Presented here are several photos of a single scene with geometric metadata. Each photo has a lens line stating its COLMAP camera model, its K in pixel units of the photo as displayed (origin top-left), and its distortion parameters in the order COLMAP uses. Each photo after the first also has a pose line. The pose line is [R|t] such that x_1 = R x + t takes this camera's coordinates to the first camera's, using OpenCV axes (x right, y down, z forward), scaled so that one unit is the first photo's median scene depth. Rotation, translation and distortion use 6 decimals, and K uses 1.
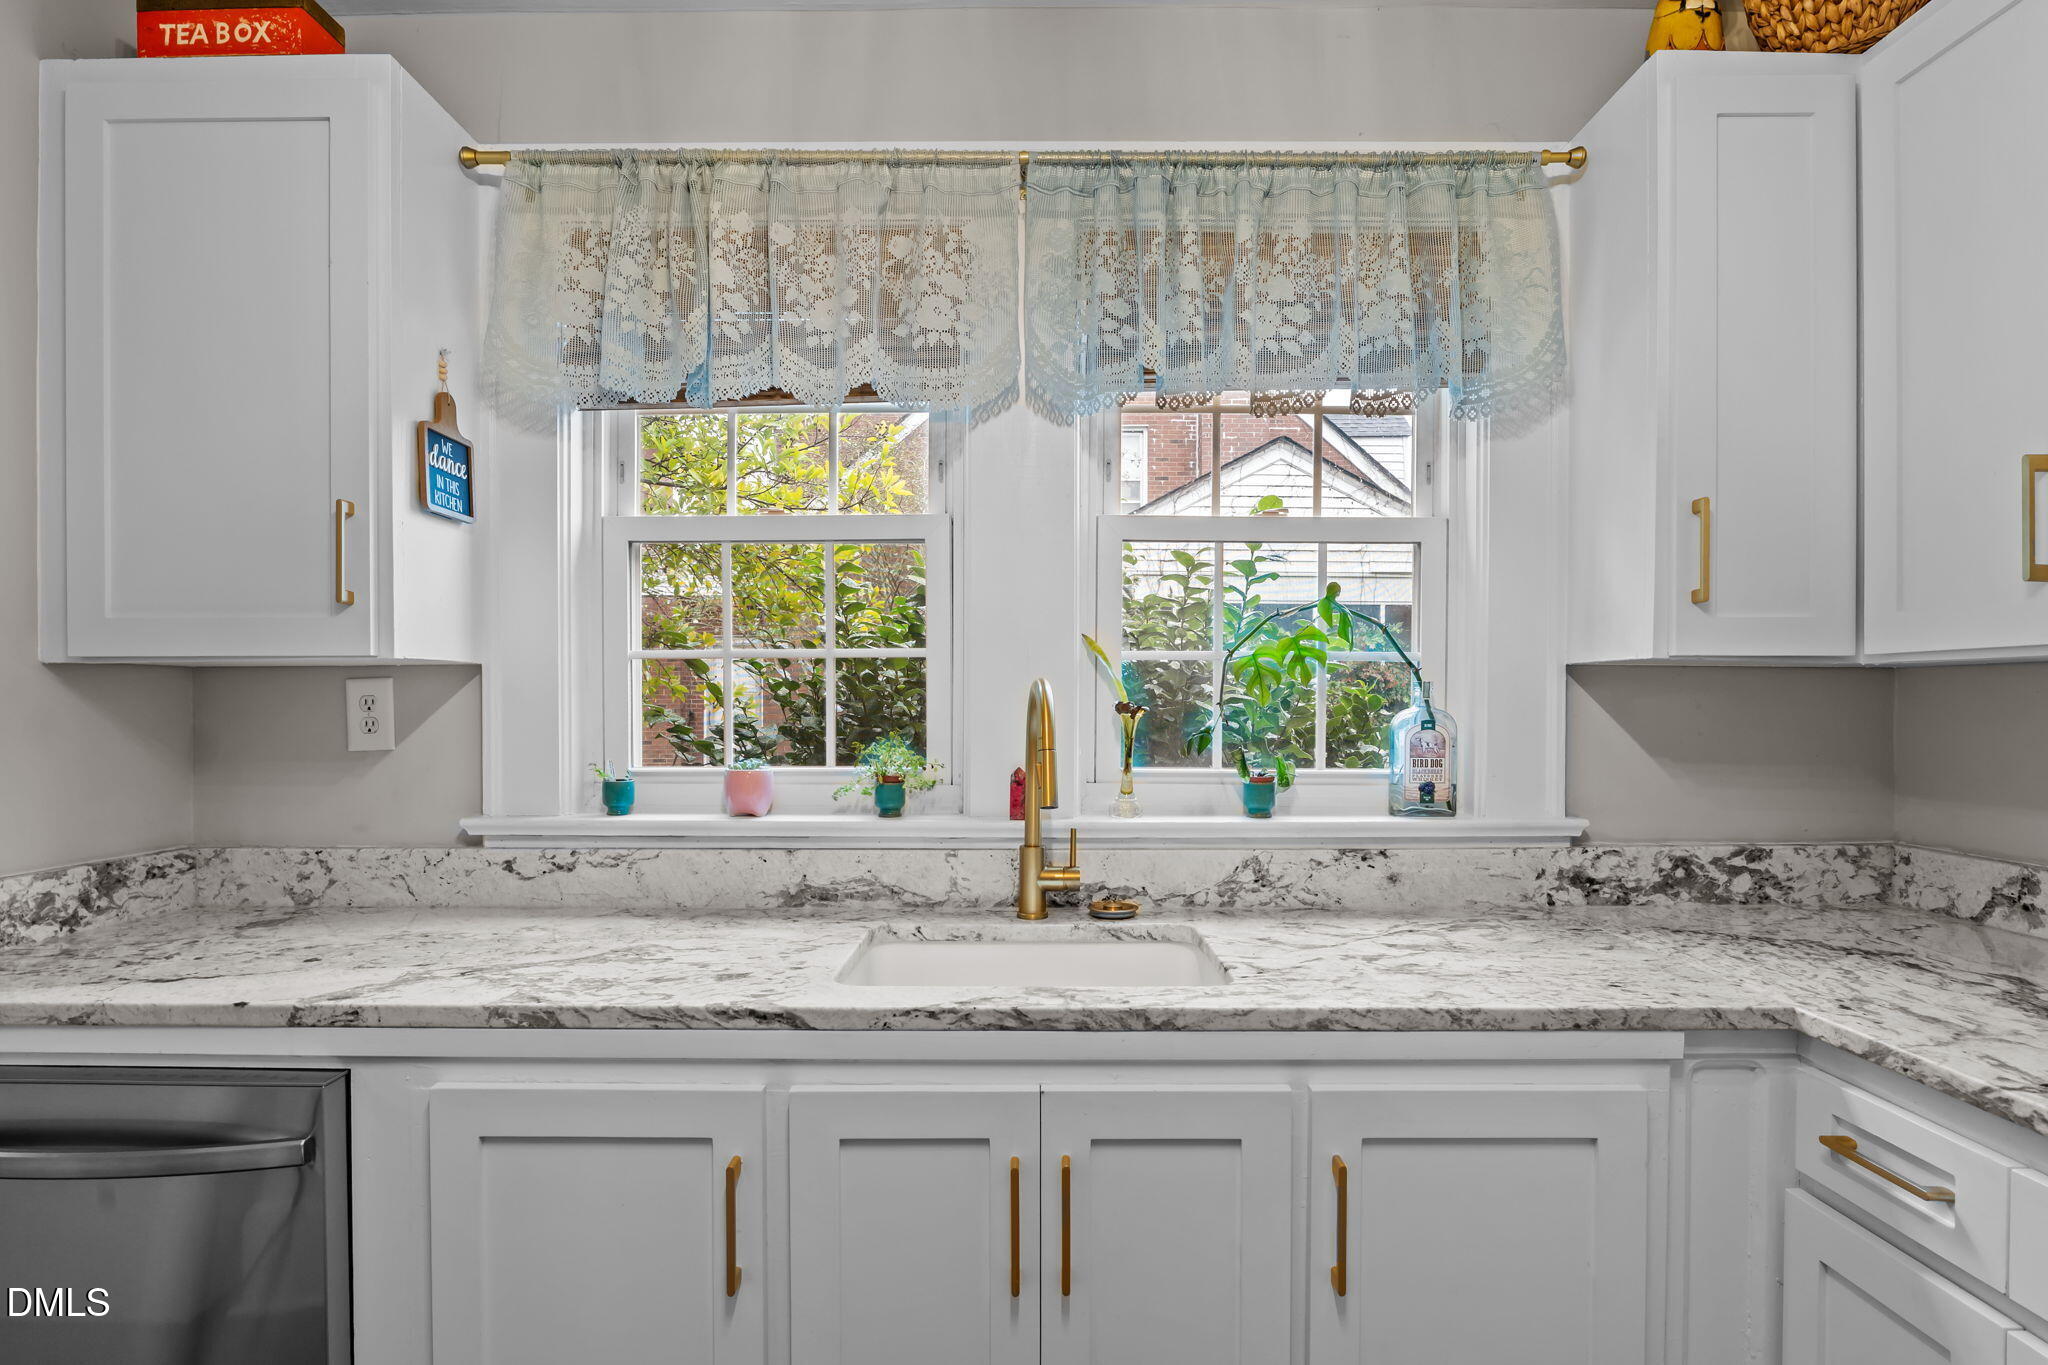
lens RADIAL K [[959.5, 0, 1011.7], [0, 959.5, 693.7], [0, 0, 1]] dist [-0.012340, 0.001991]
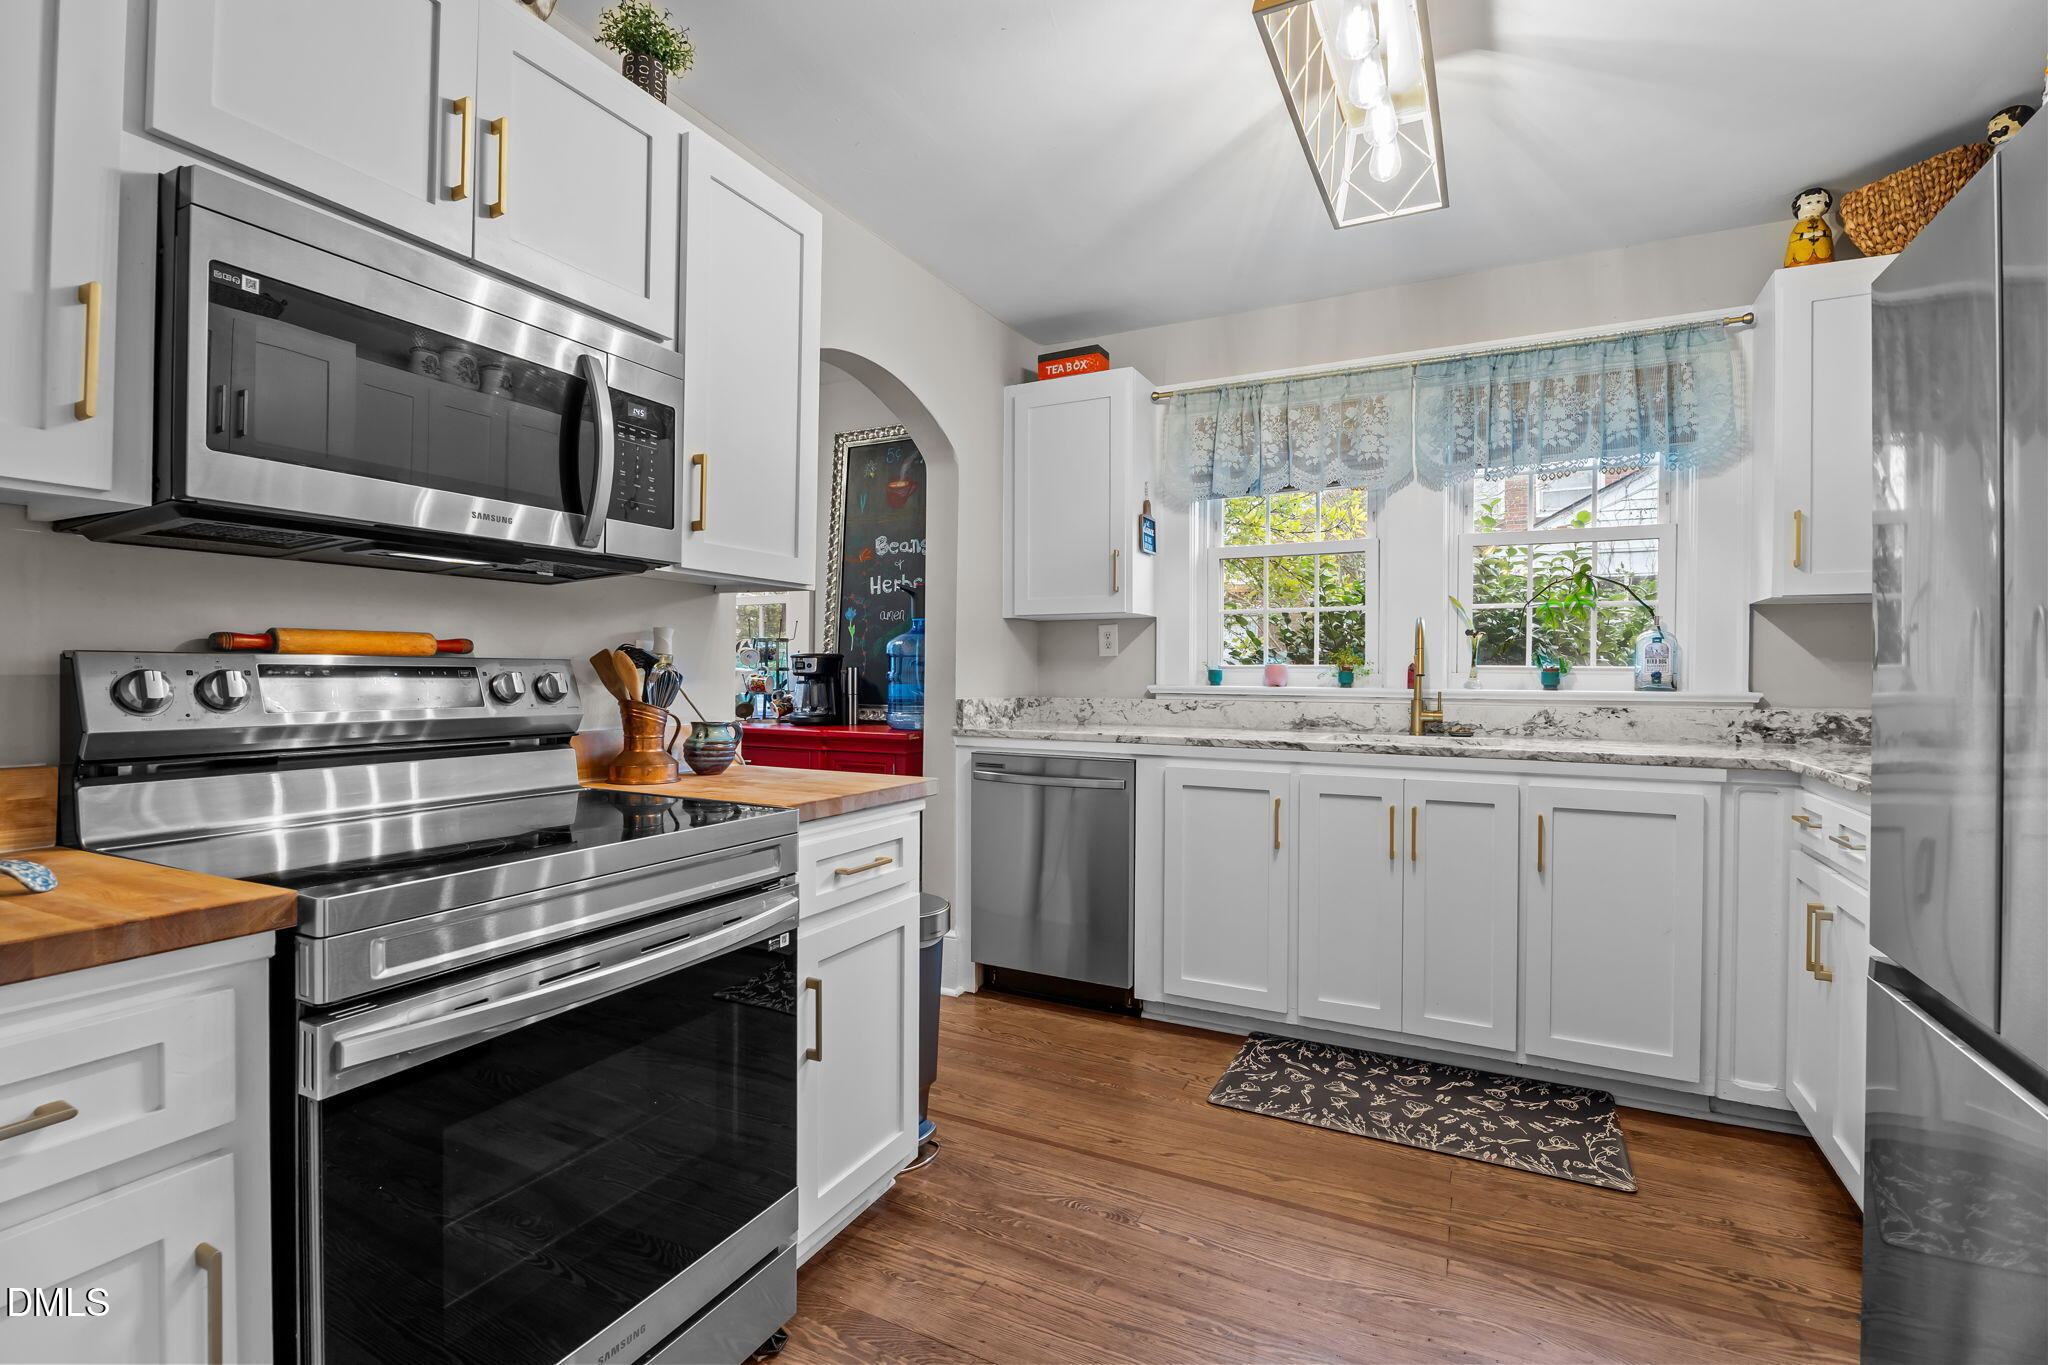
lens RADIAL K [[959.5, 0, 1019.6], [0, 959.5, 669.3], [0, 0, 1]] dist [-0.012340, 0.001991]
pose [[0.885788, 0.003910, -0.464074, 0.210588], [-0.010035, 0.999892, -0.010729, 0.121421], [0.463982, 0.014161, 0.885732, -1.164390]]
